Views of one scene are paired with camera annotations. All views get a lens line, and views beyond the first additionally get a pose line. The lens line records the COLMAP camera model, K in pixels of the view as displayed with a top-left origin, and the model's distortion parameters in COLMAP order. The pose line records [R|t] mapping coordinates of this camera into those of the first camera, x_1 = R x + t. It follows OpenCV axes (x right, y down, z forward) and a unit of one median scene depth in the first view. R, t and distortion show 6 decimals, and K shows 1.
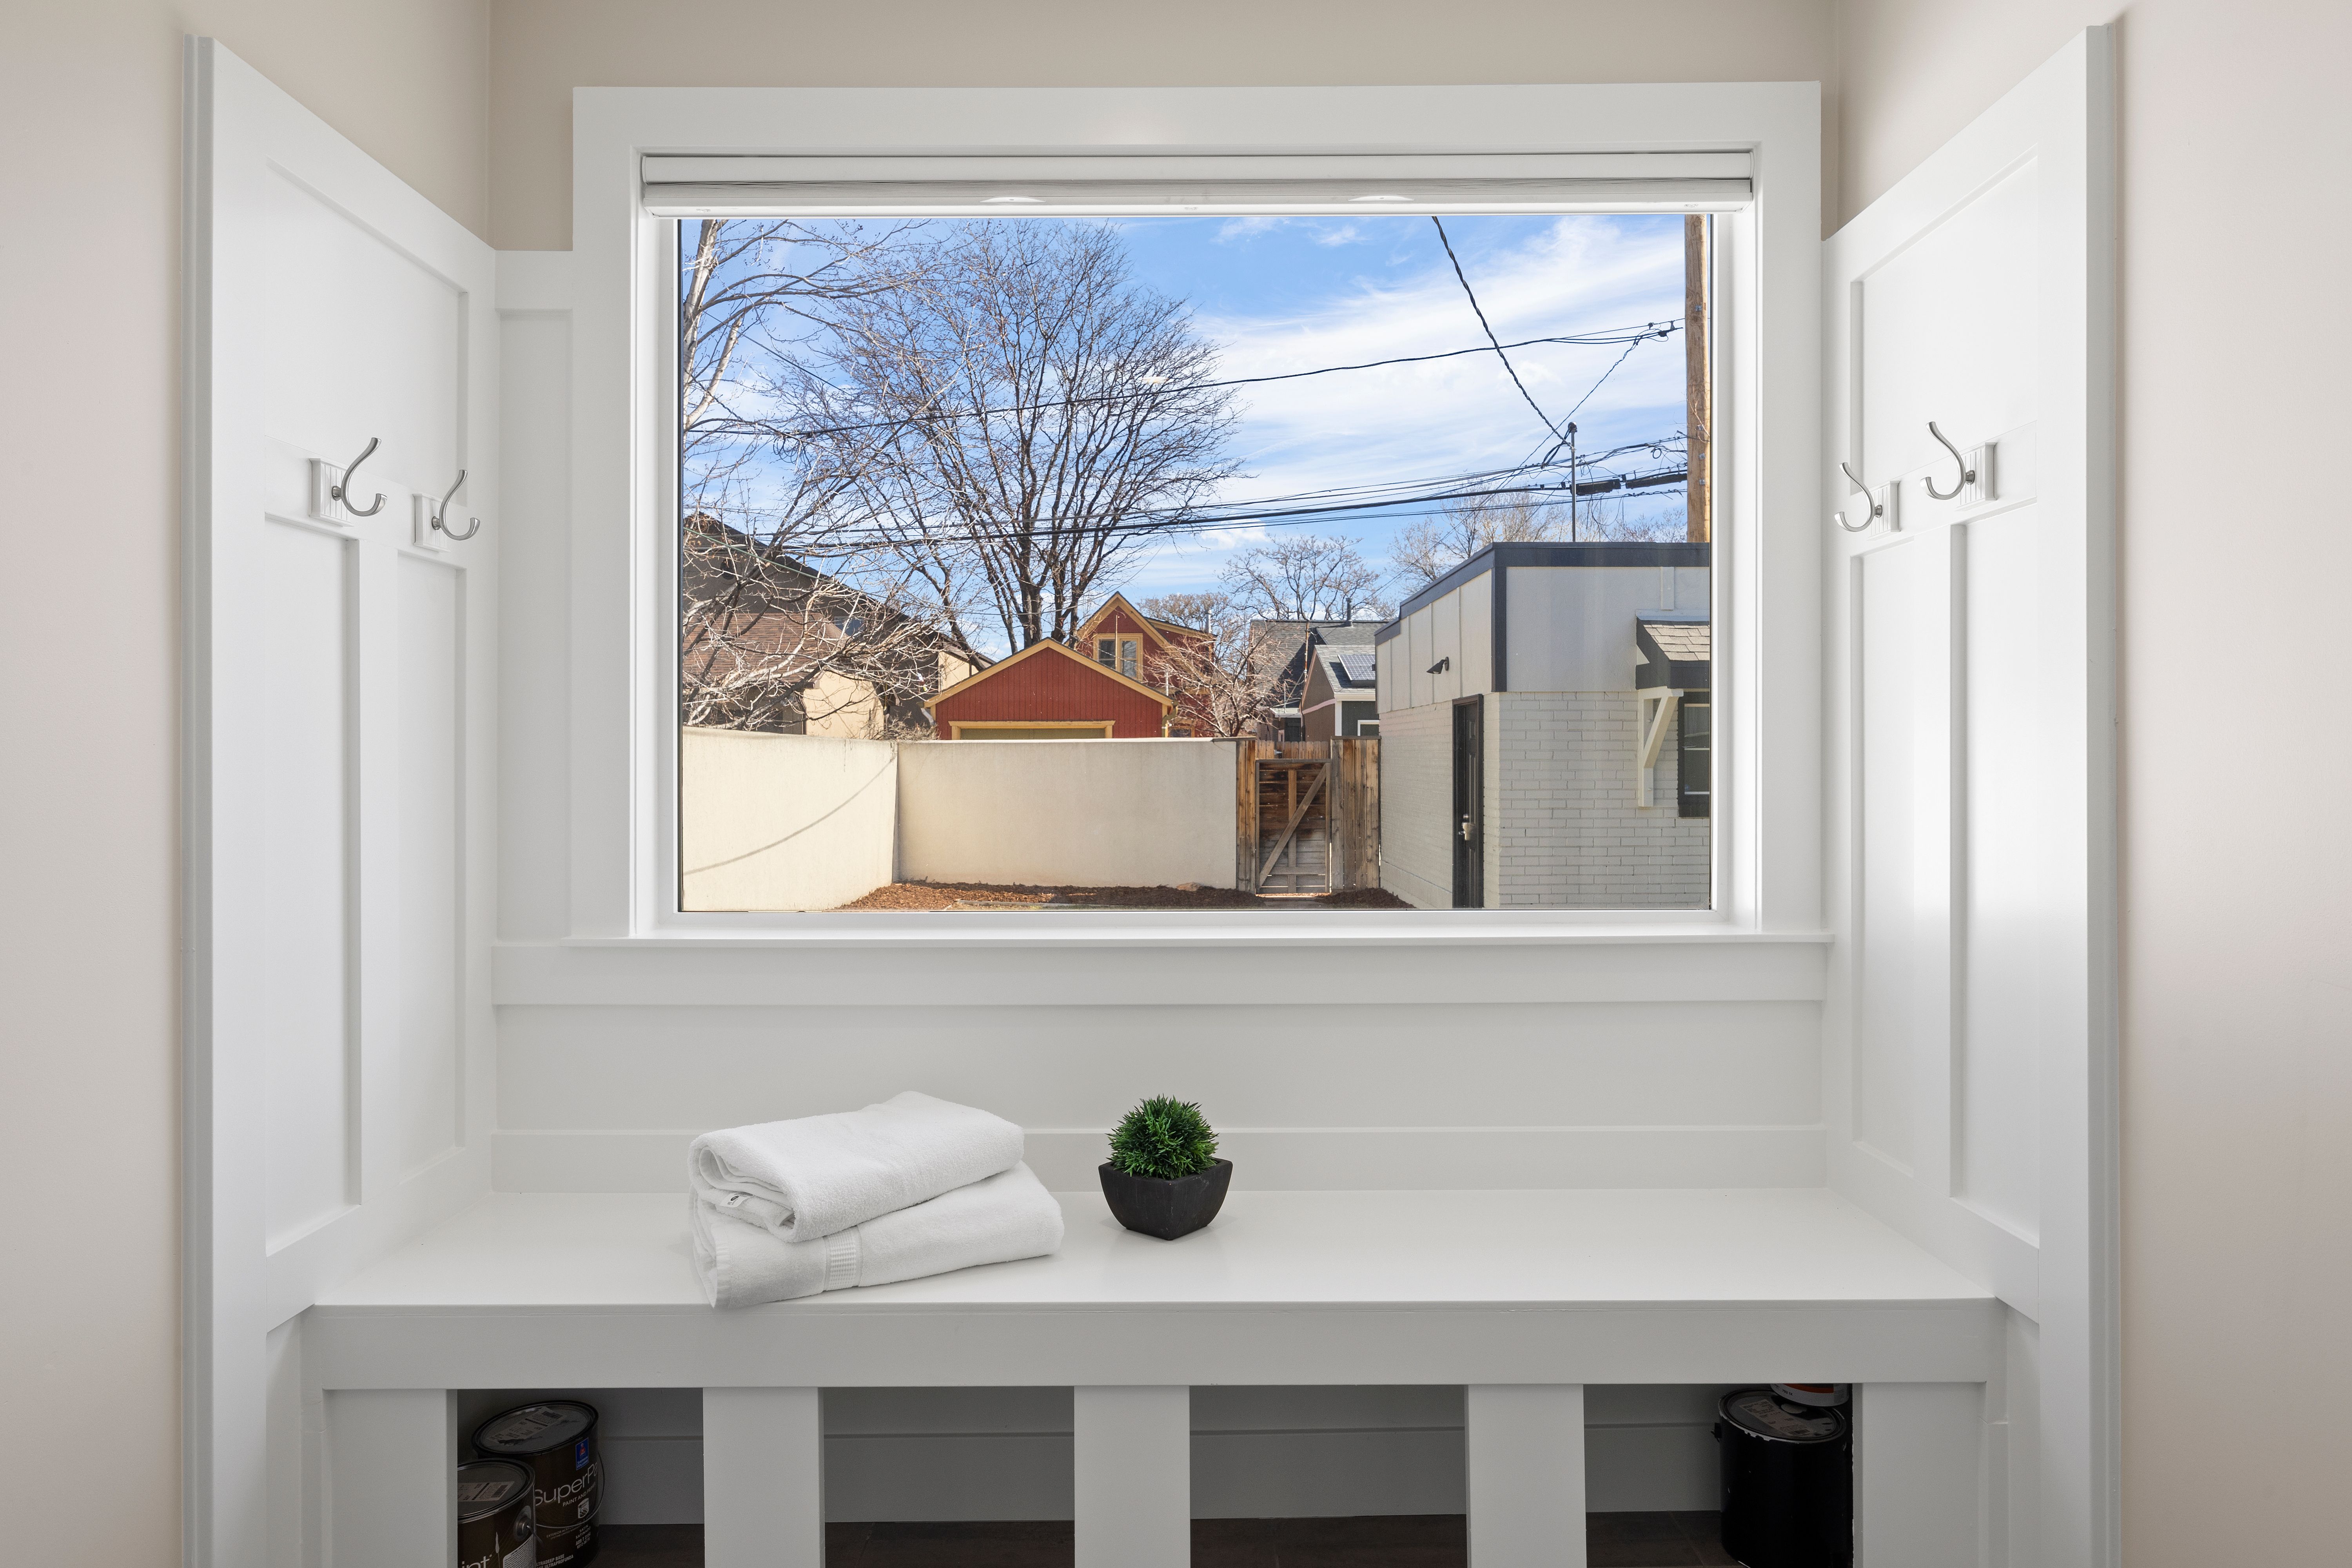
lens RADIAL K [[1395.2, 0, 1176.0], [0, 1395.2, 784.0], [0, 0, 1]] dist [-0.018654, 0.080483]
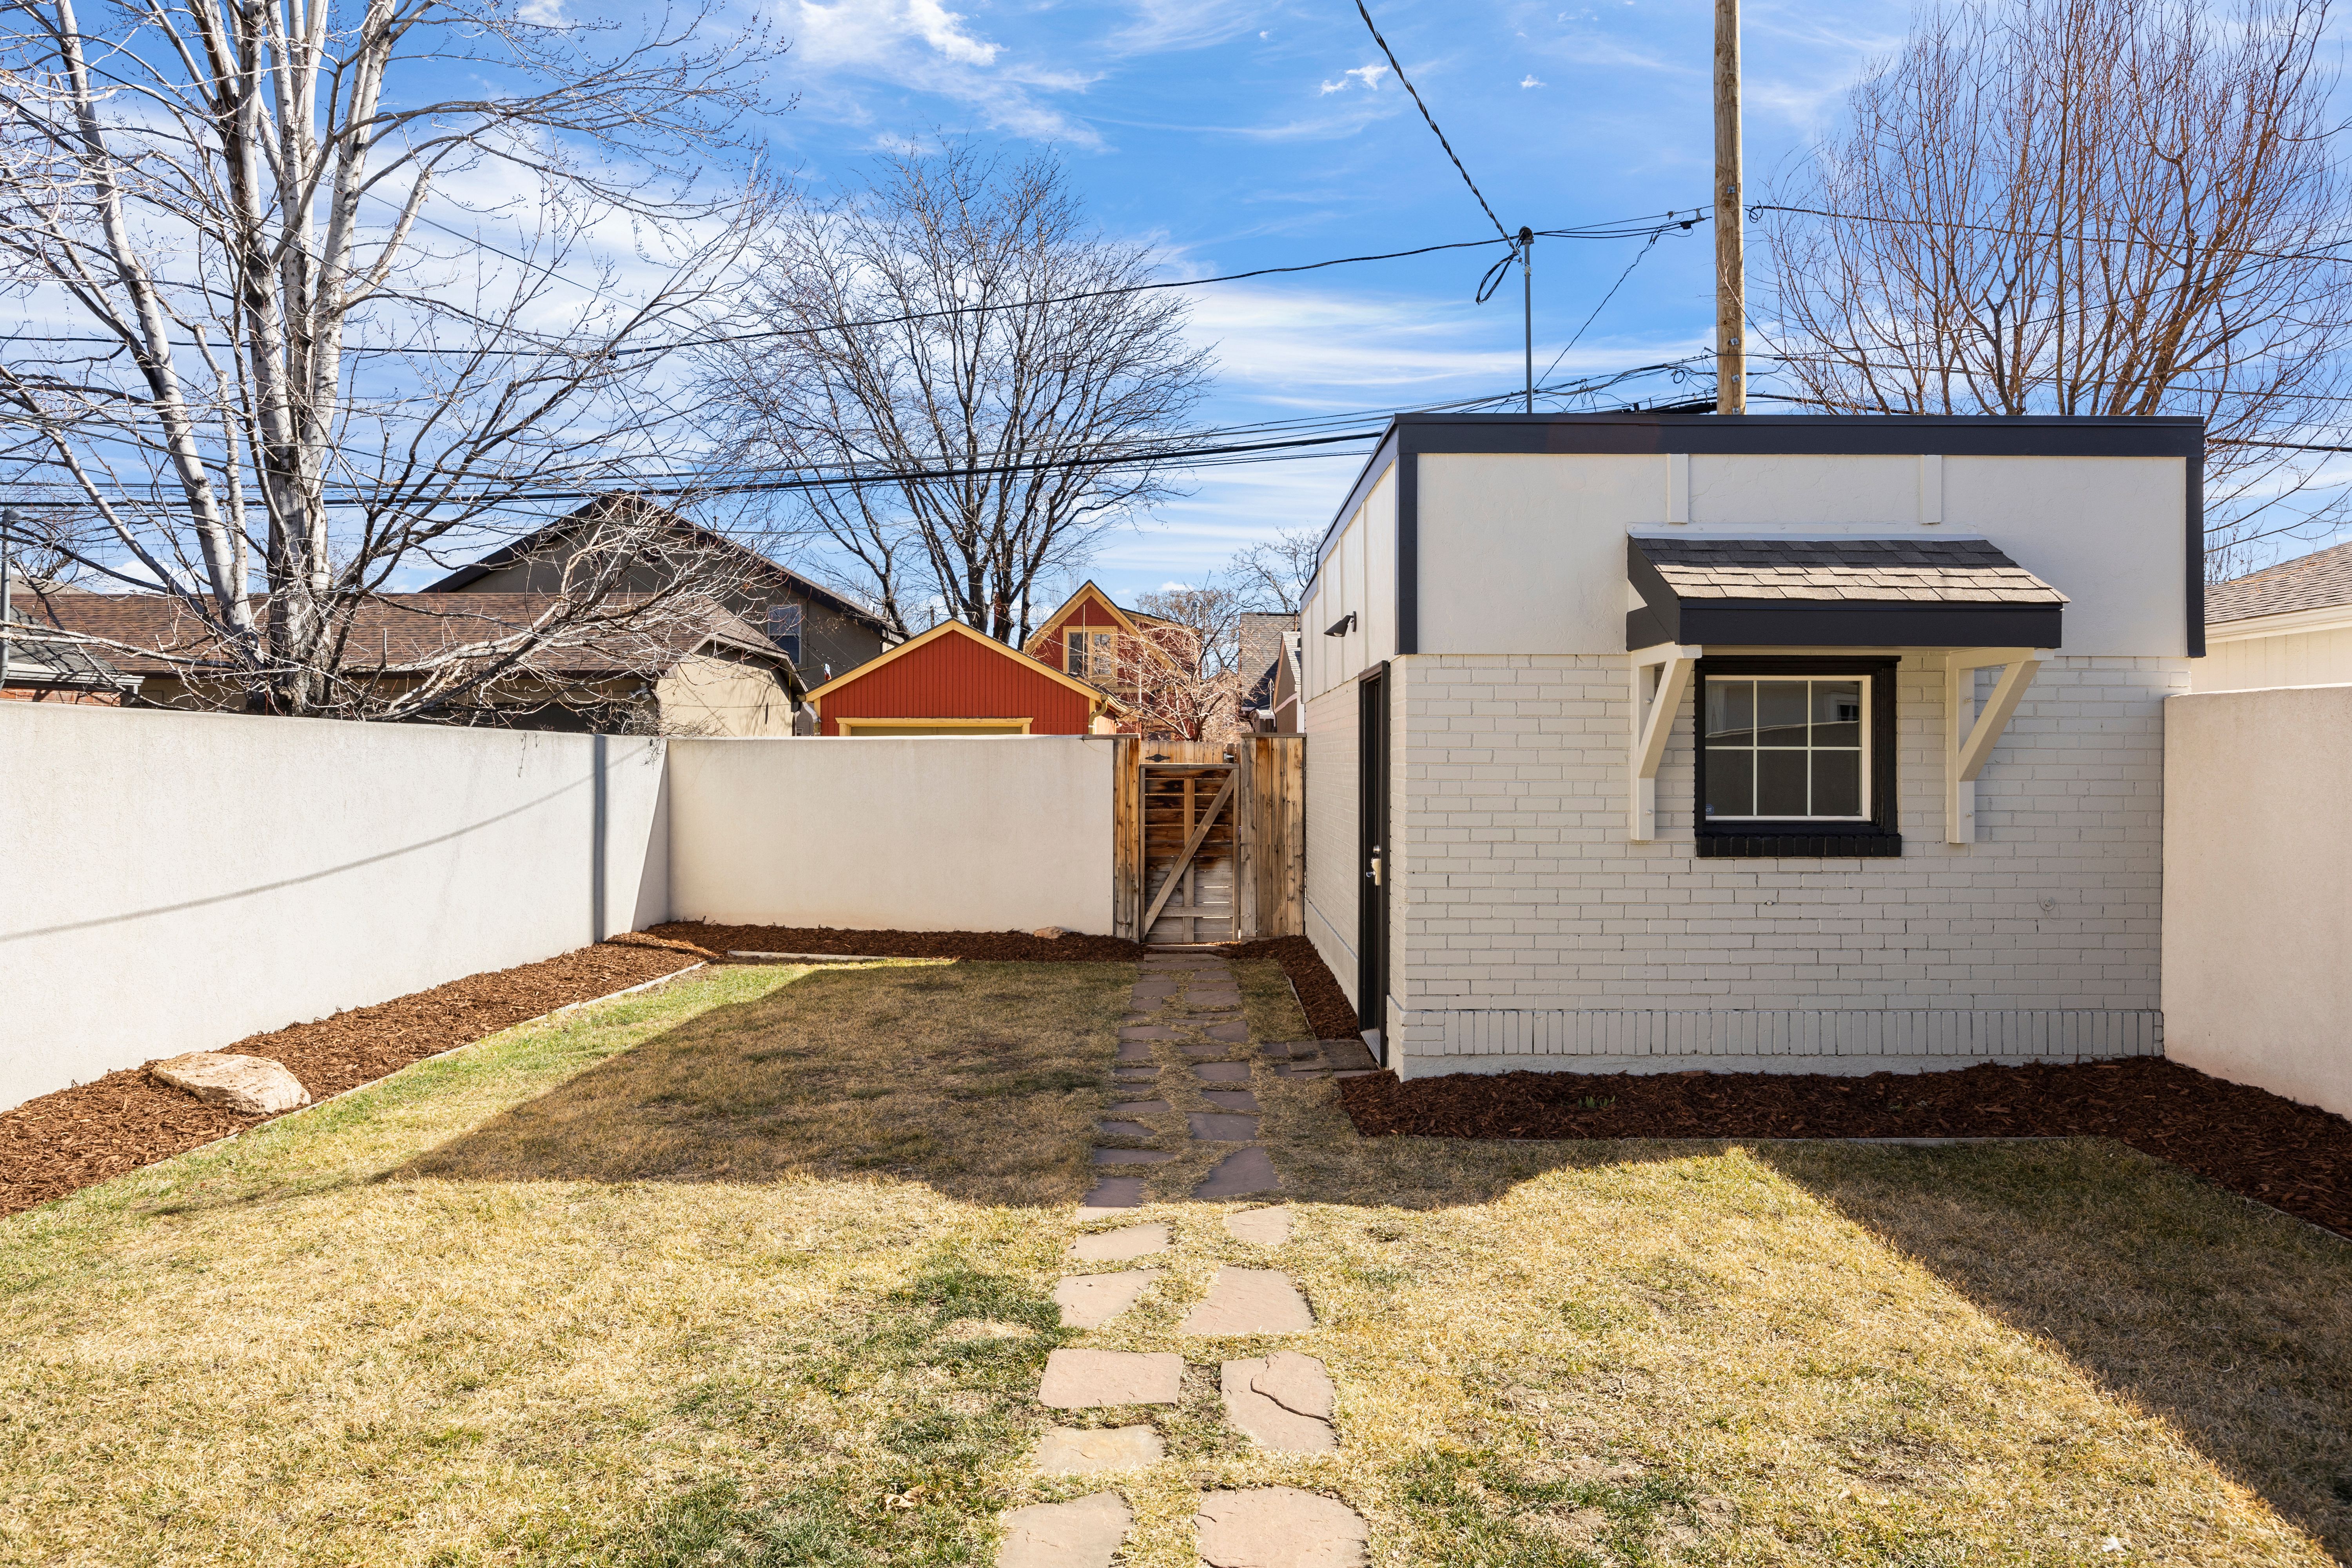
lens RADIAL K [[1410.0, 0, 1177.1], [0, 1410.0, 776.3], [0, 0, 1]] dist [-0.004382, -0.002998]
pose [[0.999807, 0.004725, -0.019092, 0.091783], [-0.004921, 0.999935, -0.010251, -0.003044], [0.019042, 0.010343, 0.999765, 0.238723]]
